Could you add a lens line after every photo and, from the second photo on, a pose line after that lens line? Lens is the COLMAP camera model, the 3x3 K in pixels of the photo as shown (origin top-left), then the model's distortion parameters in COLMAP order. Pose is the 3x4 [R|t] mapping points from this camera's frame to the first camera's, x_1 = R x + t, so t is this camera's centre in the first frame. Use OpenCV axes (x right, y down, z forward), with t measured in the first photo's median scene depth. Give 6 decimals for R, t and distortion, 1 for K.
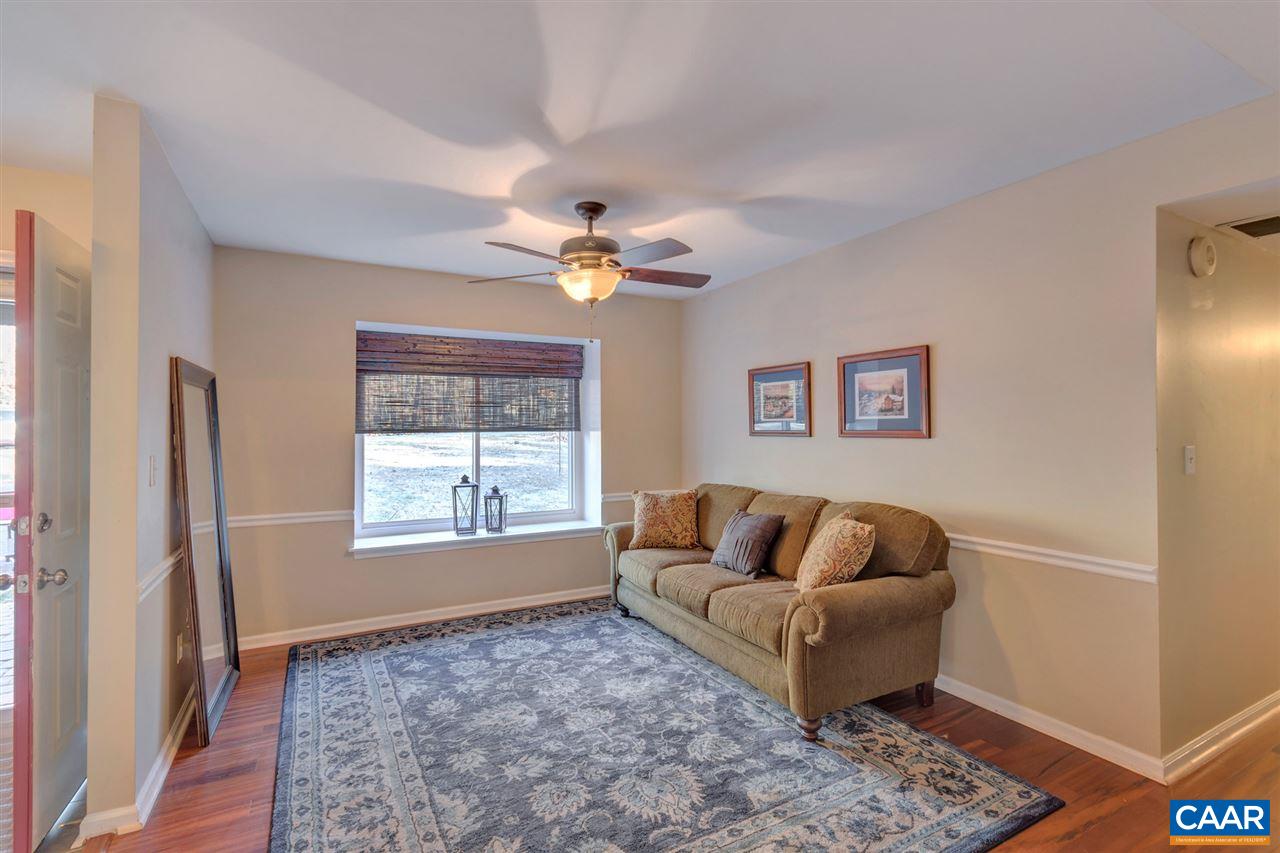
lens RADIAL K [[575.8, 0, 603.9], [0, 575.8, 426.3], [0, 0, 1]] dist [0.000222, 0.000158]
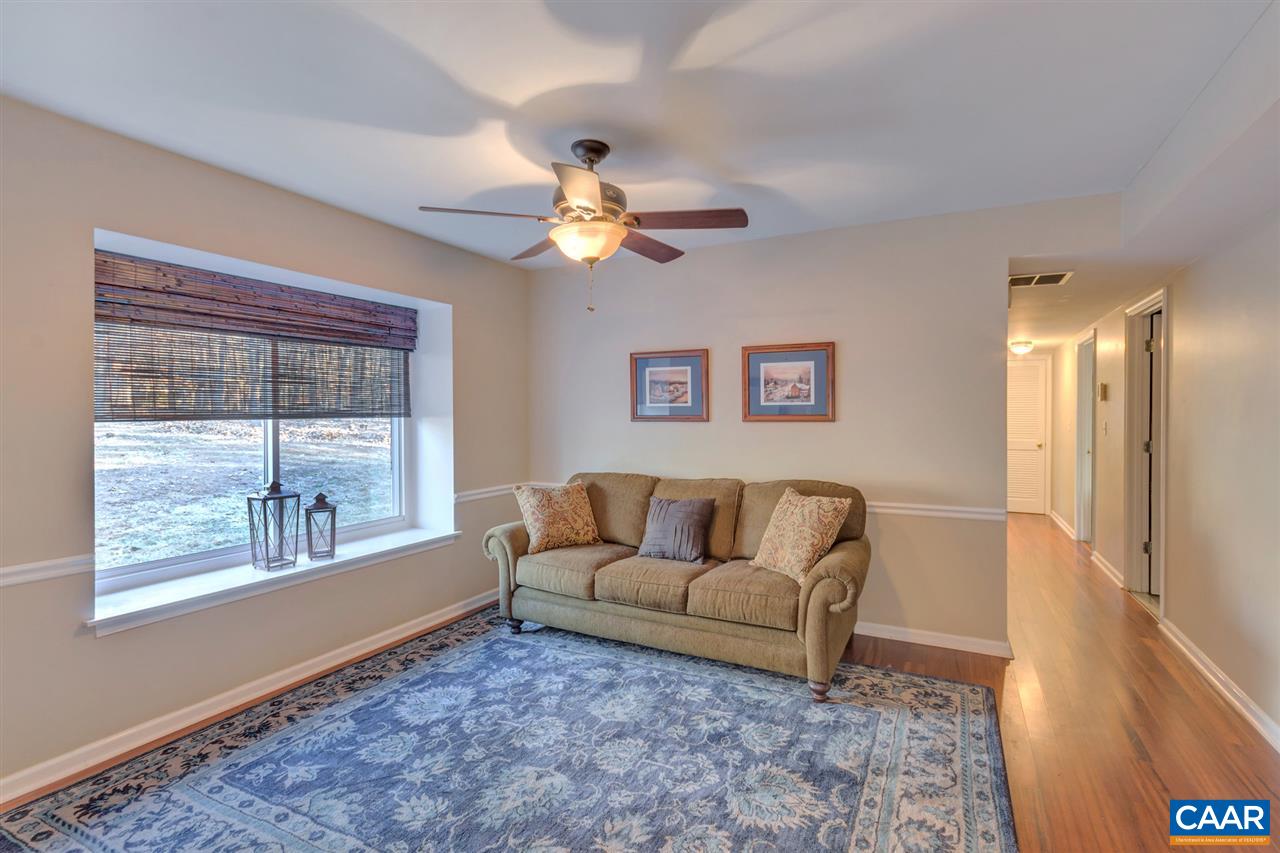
lens RADIAL K [[594.9, 0, 648.8], [0, 594.9, 422.2], [0, 0, 1]] dist [0.000793, 0.000078]
pose [[0.803364, -0.008619, 0.595425, -0.386674], [-0.001139, 0.999871, 0.016010, 0.002434], [-0.595487, -0.013540, 0.803251, 0.207905]]
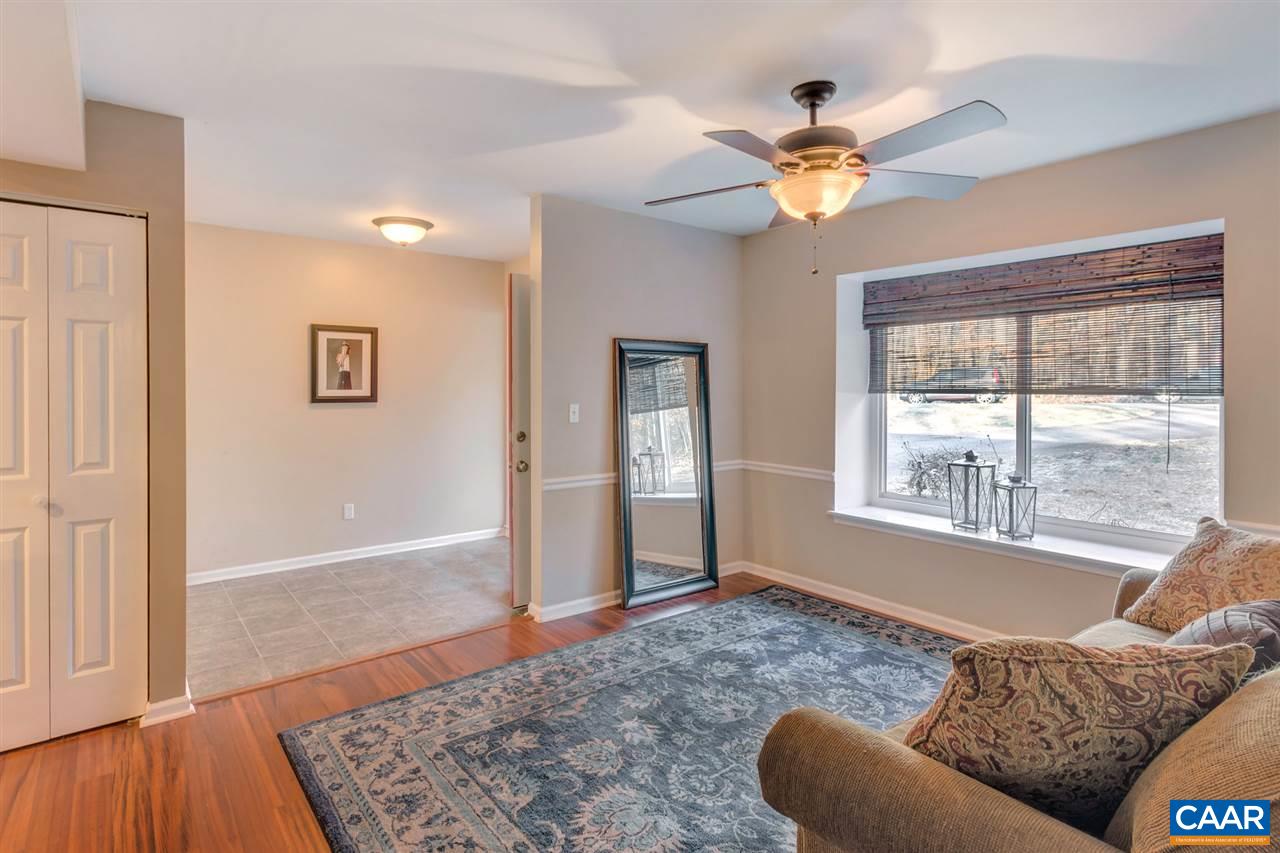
lens RADIAL K [[617.5, 0, 609.2], [0, 617.5, 395.2], [0, 0, 1]] dist [-0.000731, -0.000115]
pose [[0.195166, 0.018672, -0.980592, 0.577871], [0.000826, 0.999815, 0.019202, -0.005152], [0.980770, -0.004557, 0.195115, 0.482672]]
